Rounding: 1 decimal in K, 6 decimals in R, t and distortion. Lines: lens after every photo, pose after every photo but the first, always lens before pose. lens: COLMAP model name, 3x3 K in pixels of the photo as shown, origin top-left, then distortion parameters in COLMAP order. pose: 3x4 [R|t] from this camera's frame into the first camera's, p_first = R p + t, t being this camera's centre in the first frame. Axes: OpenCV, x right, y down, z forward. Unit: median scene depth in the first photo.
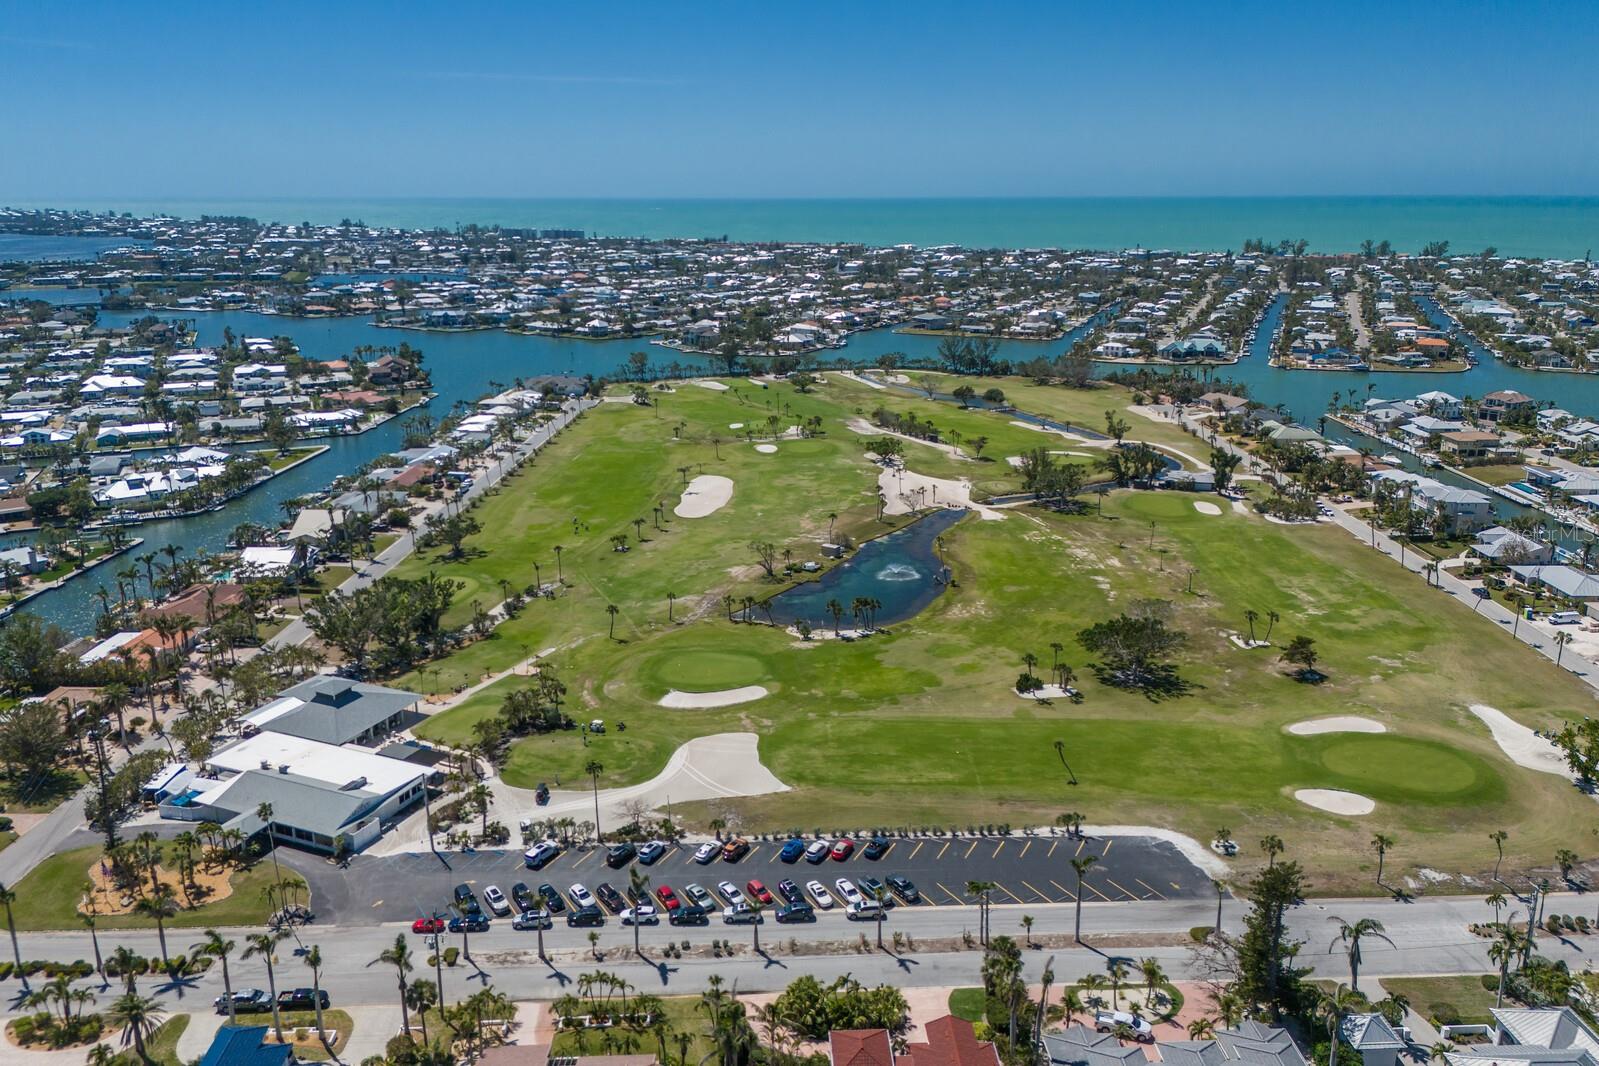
lens RADIAL K [[1178.2, 0, 799.5], [0, 1178.2, 533.0], [0, 0, 1]] dist [0.091065, -0.138195]
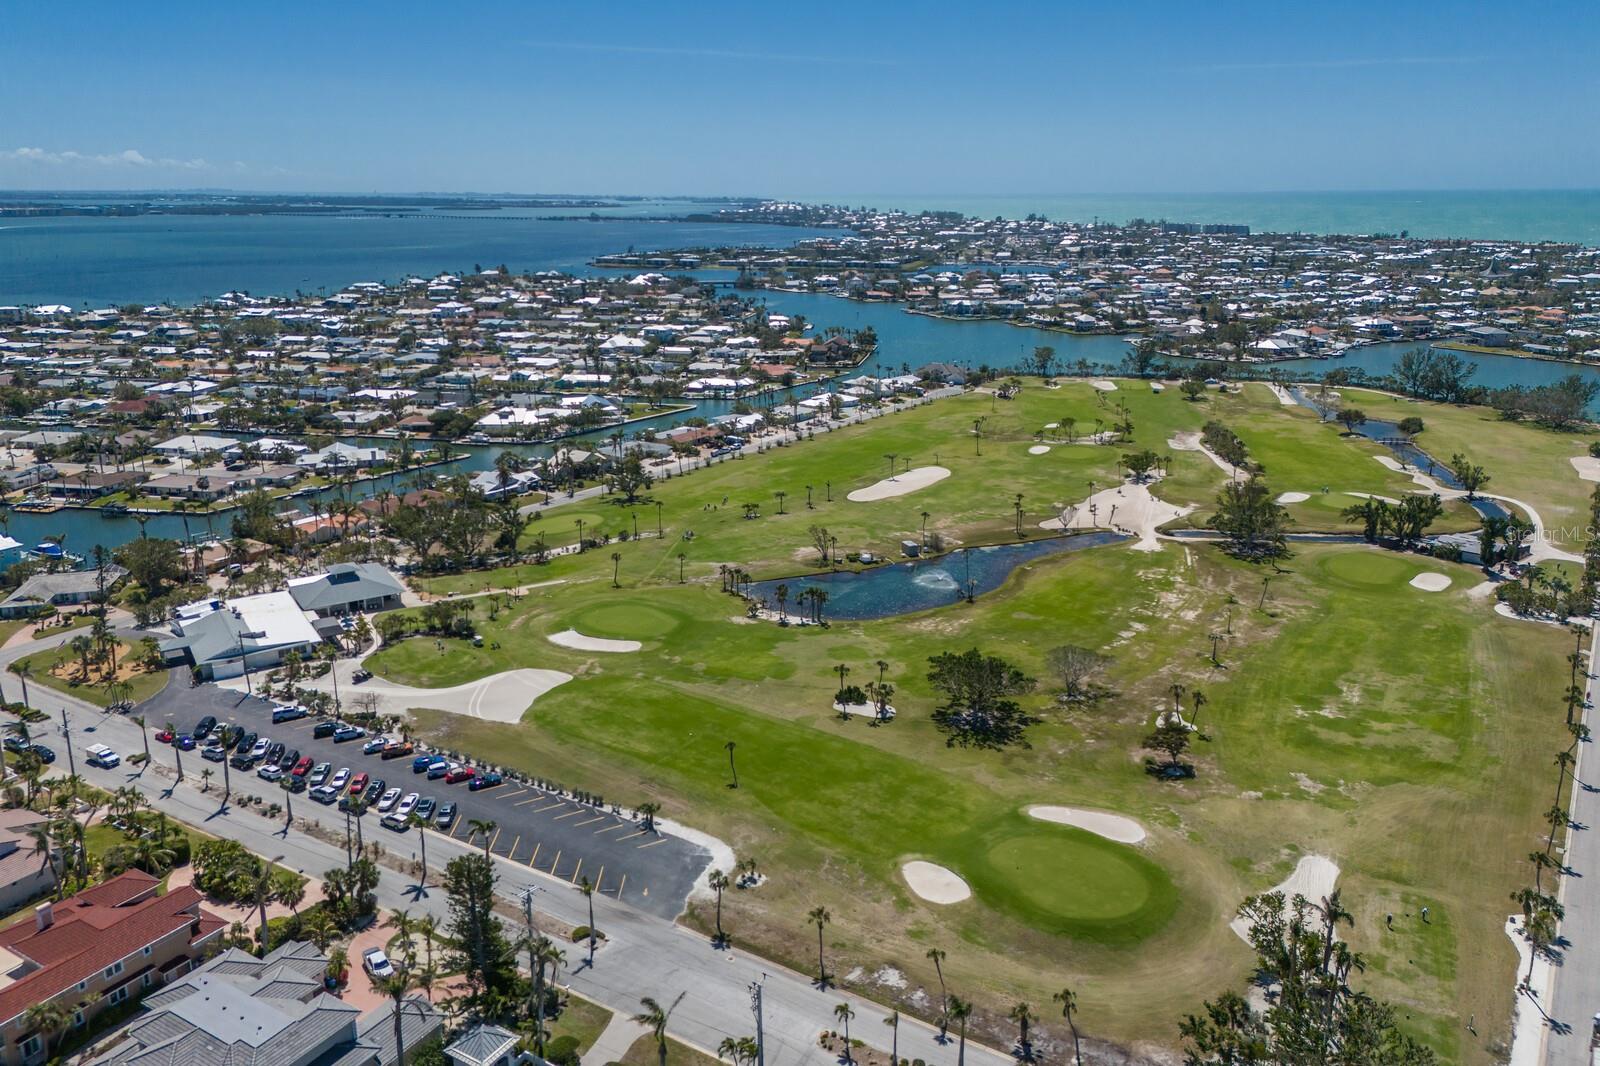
lens RADIAL K [[1166.4, 0, 790.5], [0, 1166.4, 543.4], [0, 0, 1]] dist [0.102175, -0.125406]
pose [[0.830843, 0.160002, -0.533010, 0.314485], [-0.152729, 0.986560, 0.058080, -0.020598], [0.535140, 0.033151, 0.844113, 0.087495]]
